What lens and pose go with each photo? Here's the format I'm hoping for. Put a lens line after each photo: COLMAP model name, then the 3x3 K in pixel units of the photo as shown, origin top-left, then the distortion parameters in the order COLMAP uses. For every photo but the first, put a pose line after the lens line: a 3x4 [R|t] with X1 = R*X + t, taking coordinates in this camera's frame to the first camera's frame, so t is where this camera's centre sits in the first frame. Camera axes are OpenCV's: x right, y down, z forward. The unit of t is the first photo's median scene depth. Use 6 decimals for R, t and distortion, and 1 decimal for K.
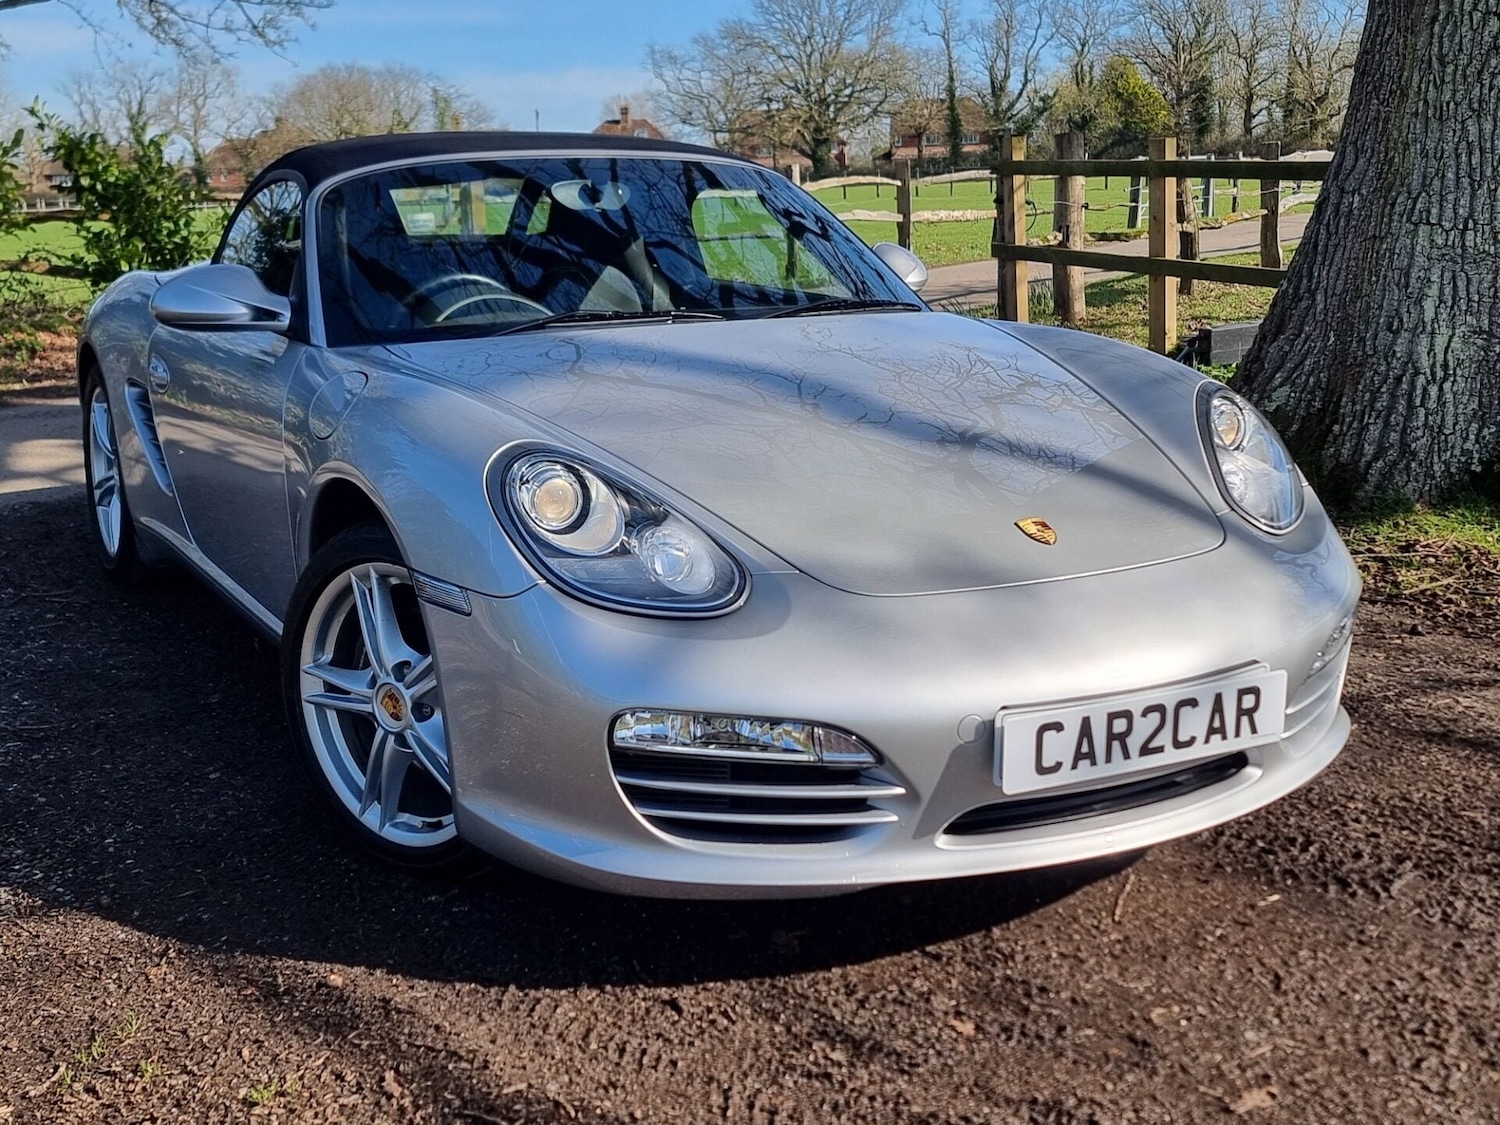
lens RADIAL K [[1741.8, 0, 737.6], [0, 1741.8, 570.7], [0, 0, 1]] dist [0.112927, -0.154156]
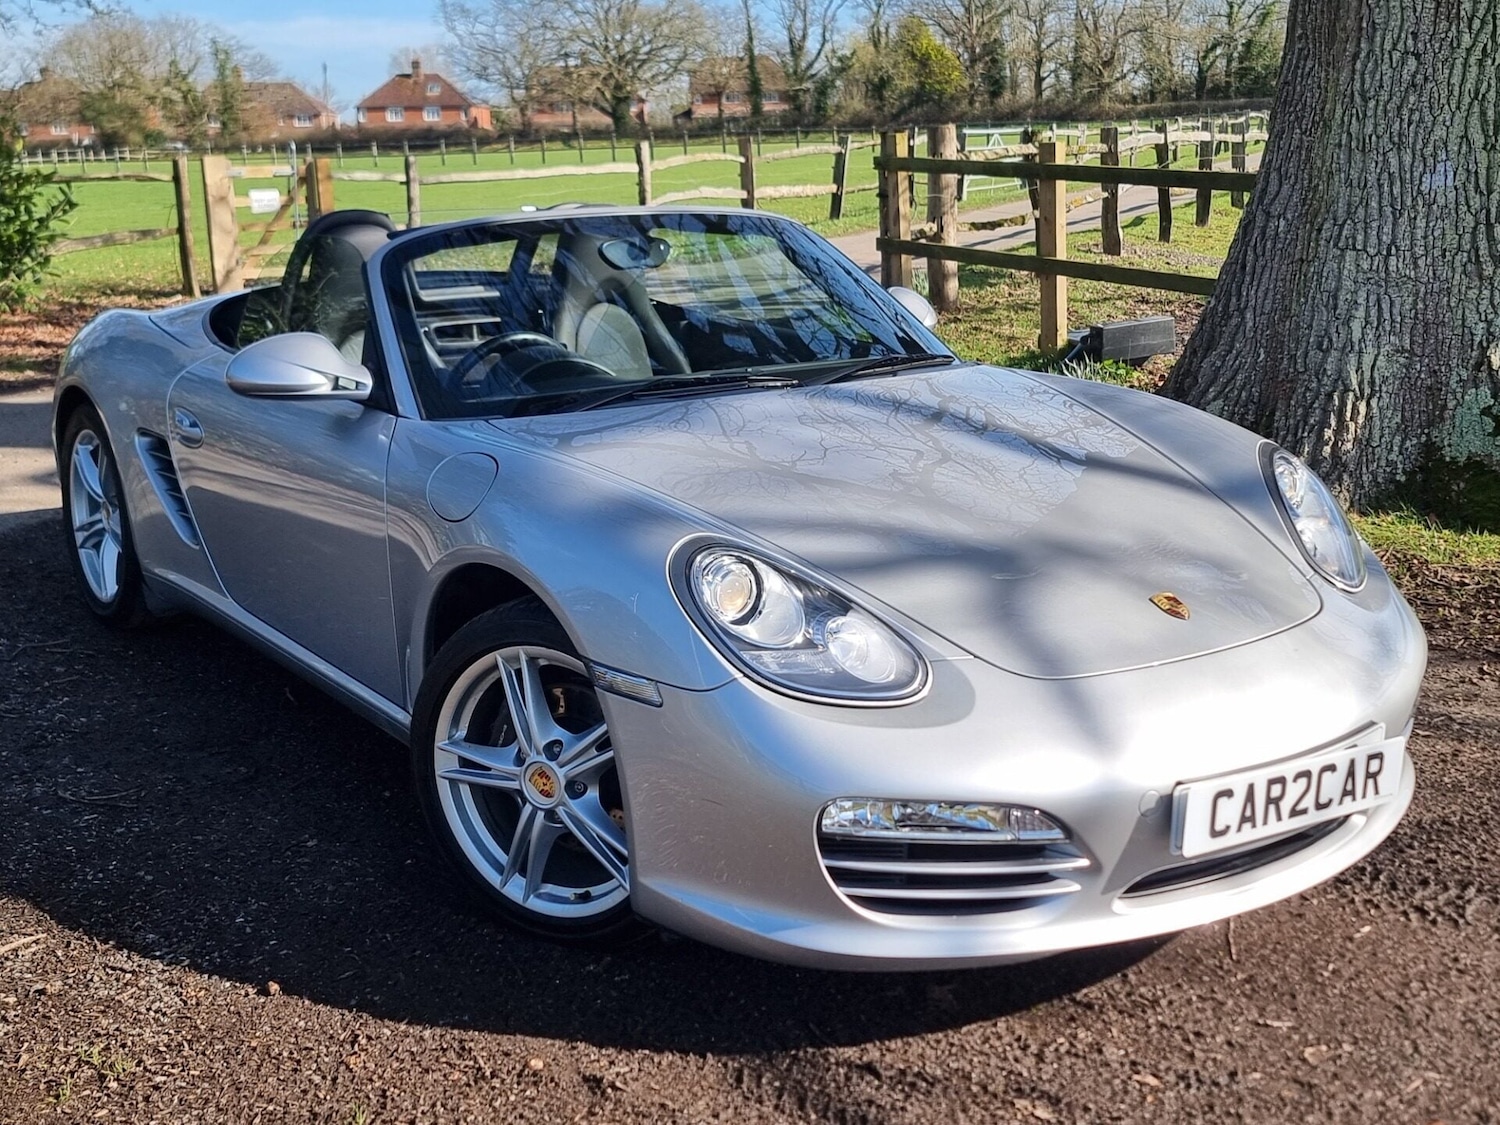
lens RADIAL K [[1757.4, 0, 750.0], [0, 1757.4, 562.5], [0, 0, 1]] dist [0.086821, -0.104115]
pose [[0.992795, -0.024750, 0.117238, -0.187046], [0.022701, 0.999566, 0.018781, -0.066712], [-0.117652, -0.015984, 0.992926, -0.040913]]
